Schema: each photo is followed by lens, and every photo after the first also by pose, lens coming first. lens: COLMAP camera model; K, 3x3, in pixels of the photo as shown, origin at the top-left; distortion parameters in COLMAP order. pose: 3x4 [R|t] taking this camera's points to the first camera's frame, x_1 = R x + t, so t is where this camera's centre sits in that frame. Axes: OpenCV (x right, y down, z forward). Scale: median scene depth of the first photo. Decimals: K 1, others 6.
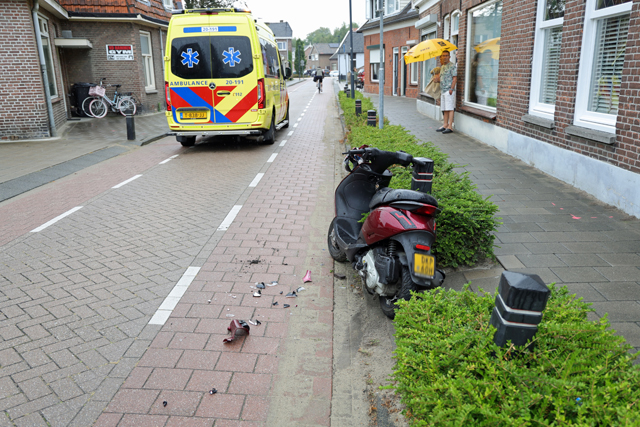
lens RADIAL K [[561.0, 0, 319.0], [0, 561.0, 216.8], [0, 0, 1]] dist [-0.036163, 0.058432]
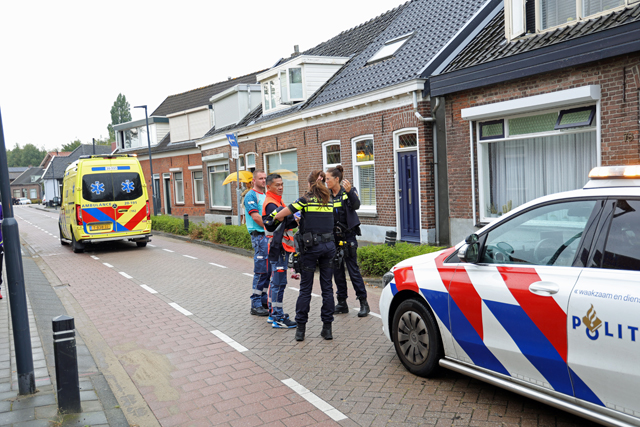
lens RADIAL K [[614.3, 0, 320.5], [0, 614.3, 214.2], [0, 0, 1]] dist [0.008683, 0.000000]
pose [[0.876689, -0.050766, 0.478372, -0.556492], [0.154168, 0.971616, -0.179426, 0.173382], [-0.455686, 0.231051, 0.859631, -0.681543]]
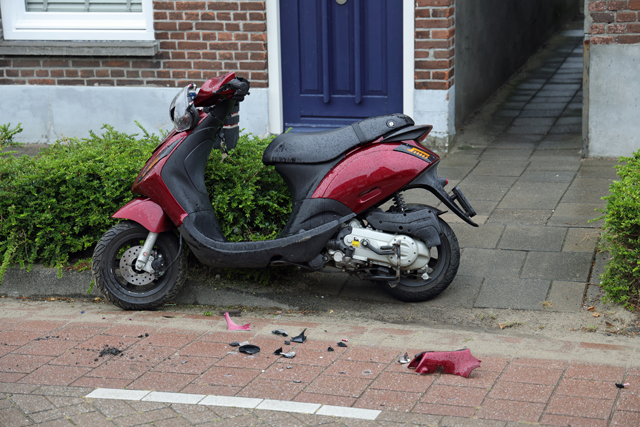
lens RADIAL K [[1312.7, 0, 321.4], [0, 1312.7, 211.9], [0, 0, 1]] dist [0.313491, 0.000000]
pose [[0.272414, -0.211891, 0.938559, -0.538820], [0.272935, 0.952400, 0.135797, -0.067688], [-0.922657, 0.219173, 0.317280, 0.221344]]
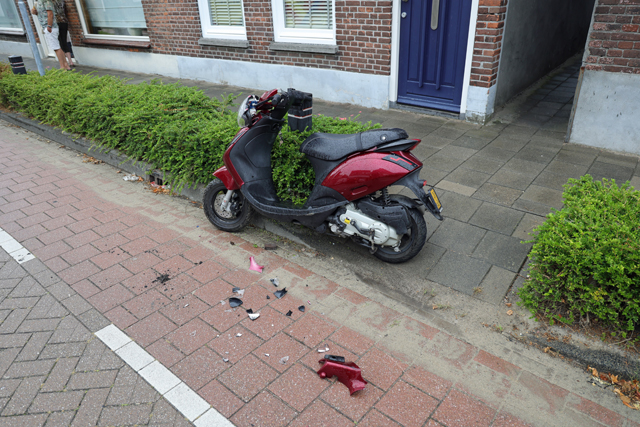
lens RADIAL K [[439.4, 0, 322.6], [0, 439.4, 214.7], [0, 0, 1]] dist [-0.086435, 0.044238]
pose [[0.614336, -0.384282, 0.689143, -0.171418], [0.229736, 0.922663, 0.309700, -0.063050], [-0.754859, -0.031939, 0.655108, 0.227808]]
